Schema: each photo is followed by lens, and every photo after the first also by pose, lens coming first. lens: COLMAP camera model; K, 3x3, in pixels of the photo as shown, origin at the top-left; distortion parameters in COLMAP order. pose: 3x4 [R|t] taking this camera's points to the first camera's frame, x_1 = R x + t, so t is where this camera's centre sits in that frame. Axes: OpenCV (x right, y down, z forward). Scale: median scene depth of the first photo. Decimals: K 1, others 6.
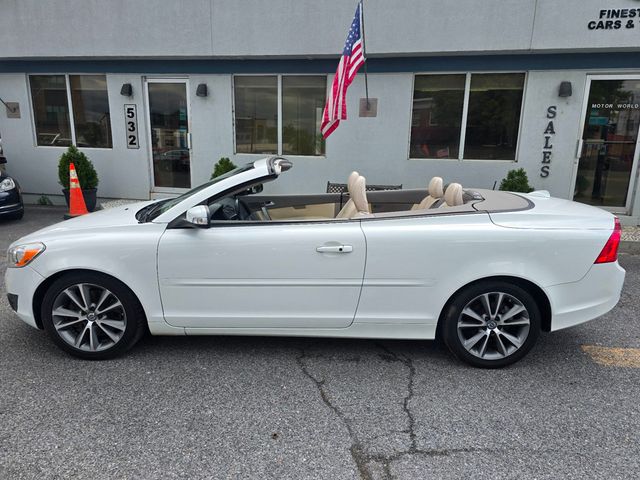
lens RADIAL K [[430.8, 0, 326.5], [0, 430.8, 242.6], [0, 0, 1]] dist [0.044282, -0.039441]
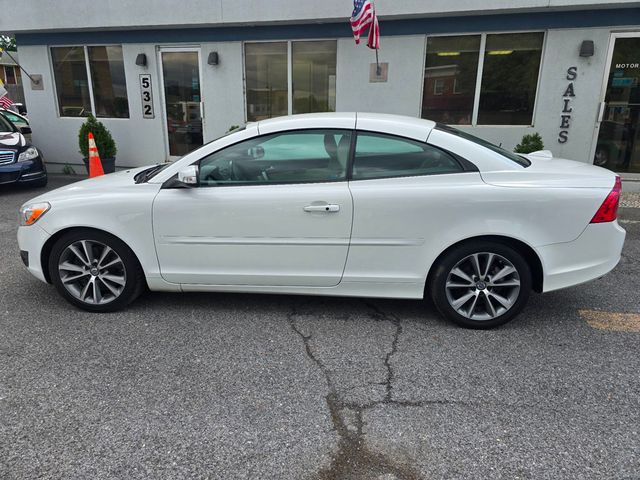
lens RADIAL K [[430.8, 0, 317.5], [0, 430.8, 235.1], [0, 0, 1]] dist [0.044282, -0.039441]
pose [[0.997452, 0.007982, -0.070894, 0.037401], [-0.004770, 0.998959, 0.045363, 0.014823], [0.071182, -0.044909, 0.996452, -0.006275]]
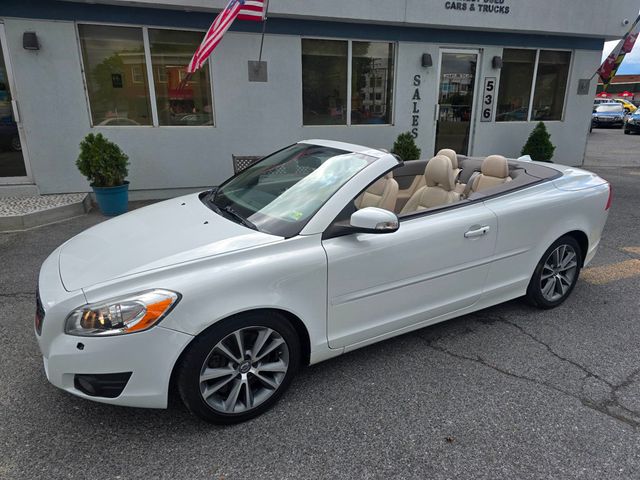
lens RADIAL K [[430.8, 0, 322.4], [0, 430.8, 237.7], [0, 0, 1]] dist [0.044282, -0.039441]
pose [[0.859160, -0.165587, 0.484175, -0.366704], [0.124403, 0.985398, 0.116254, -0.062689], [-0.496356, -0.039648, 0.867213, 0.132892]]
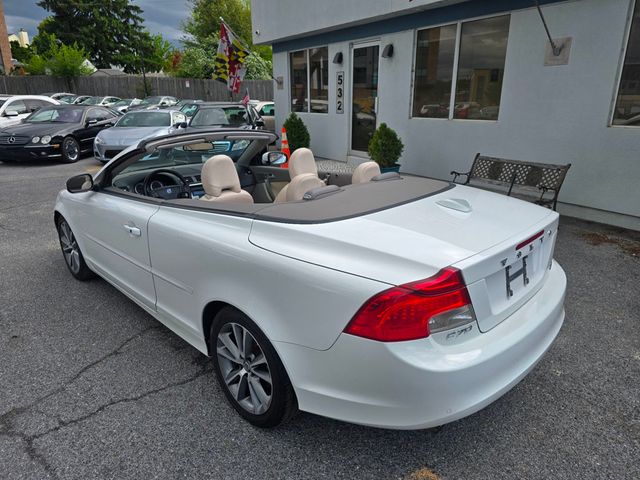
lens RADIAL K [[430.8, 0, 330.5], [0, 430.8, 241.1], [0, 0, 1]] dist [0.044282, -0.039441]
pose [[0.714063, 0.191389, -0.673412, 0.462318], [-0.131694, 0.981455, 0.139293, -0.071020], [0.687583, -0.010779, 0.726026, 0.272242]]
